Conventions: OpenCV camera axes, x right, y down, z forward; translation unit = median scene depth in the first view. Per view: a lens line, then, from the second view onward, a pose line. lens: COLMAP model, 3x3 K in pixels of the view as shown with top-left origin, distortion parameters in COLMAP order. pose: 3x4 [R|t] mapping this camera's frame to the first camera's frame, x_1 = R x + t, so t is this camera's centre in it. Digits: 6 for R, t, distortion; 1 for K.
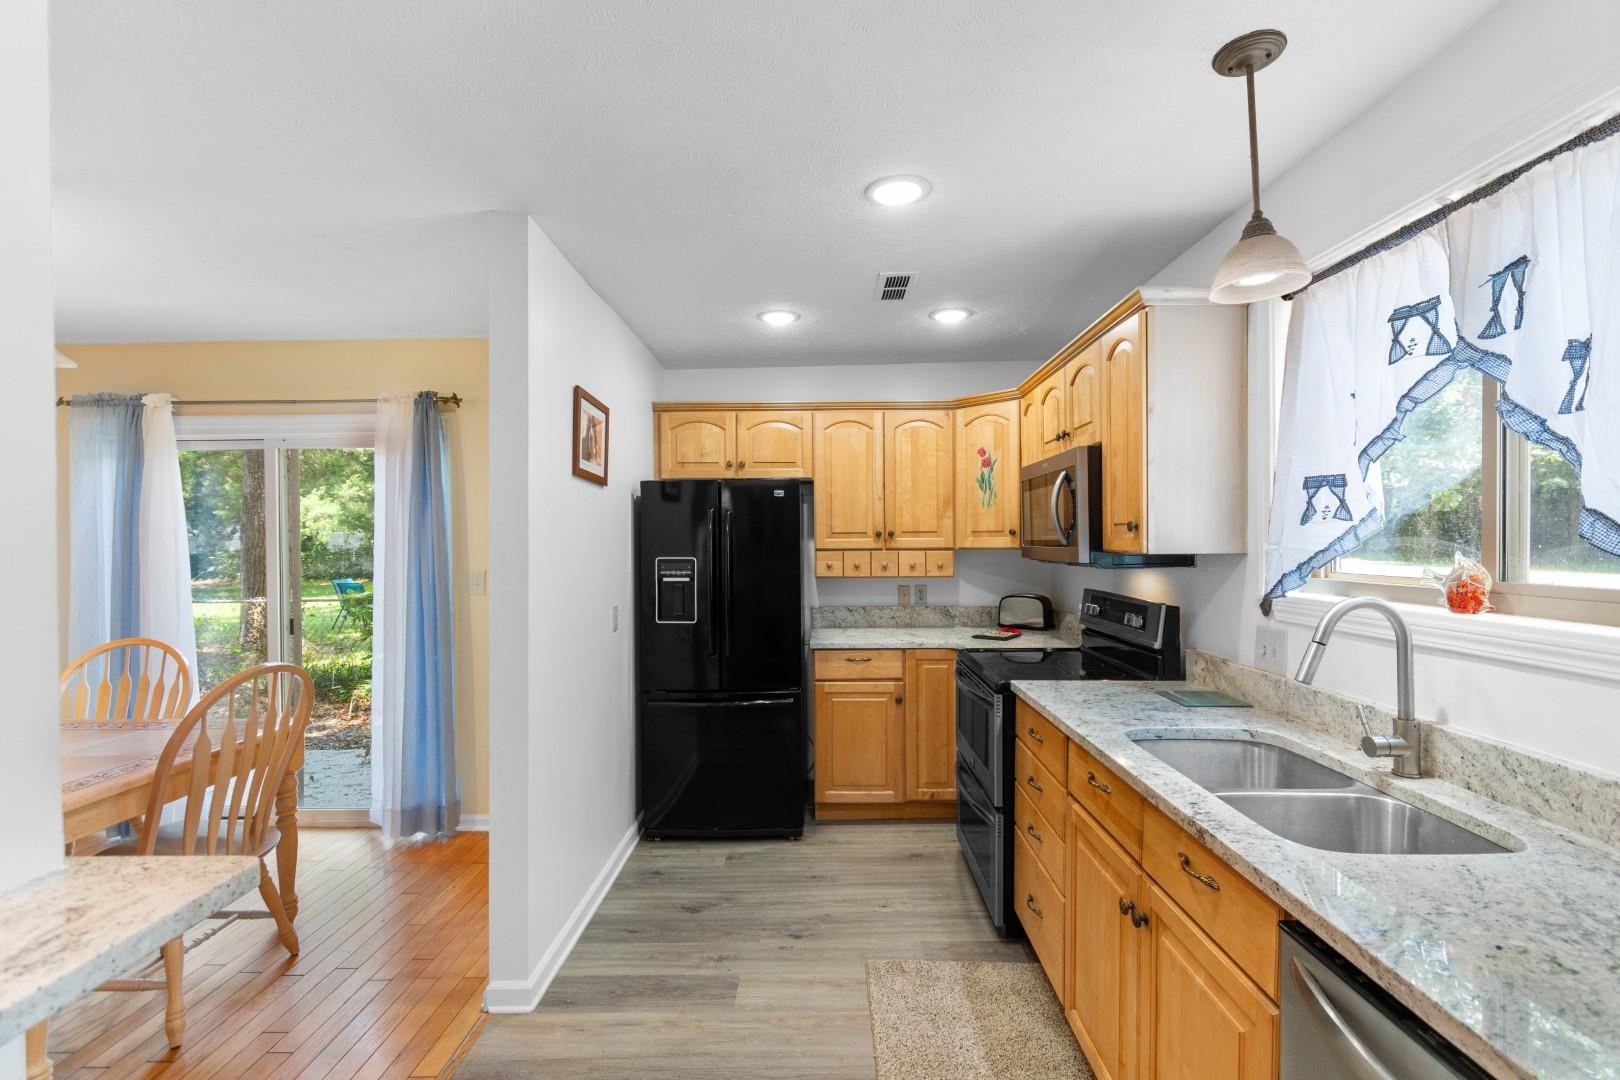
lens RADIAL K [[713.3, 0, 817.4], [0, 713.3, 542.3], [0, 0, 1]] dist [0.006958, -0.004171]
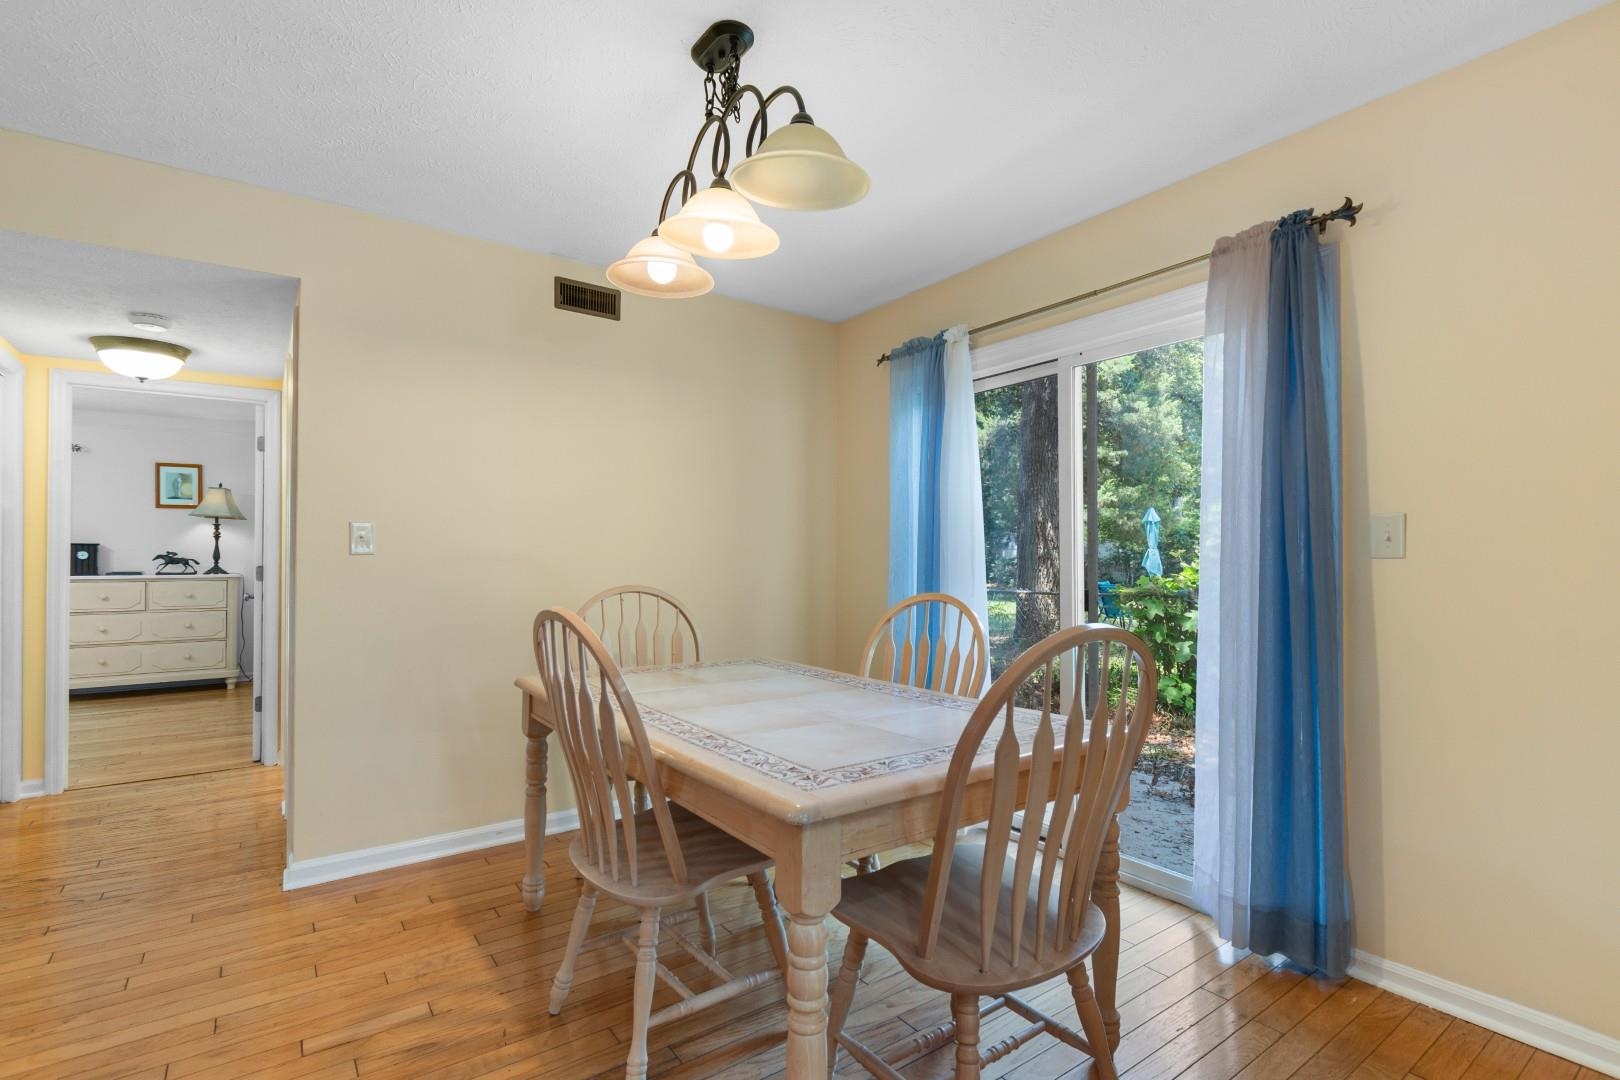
lens RADIAL K [[758.6, 0, 814.4], [0, 758.6, 547.6], [0, 0, 1]] dist [0.003969, -0.007848]
pose [[0.596319, -0.003792, -0.802739, -0.421754], [-0.009585, 0.999884, -0.011843, 0.119306], [0.802691, 0.014756, 0.596213, 0.464390]]
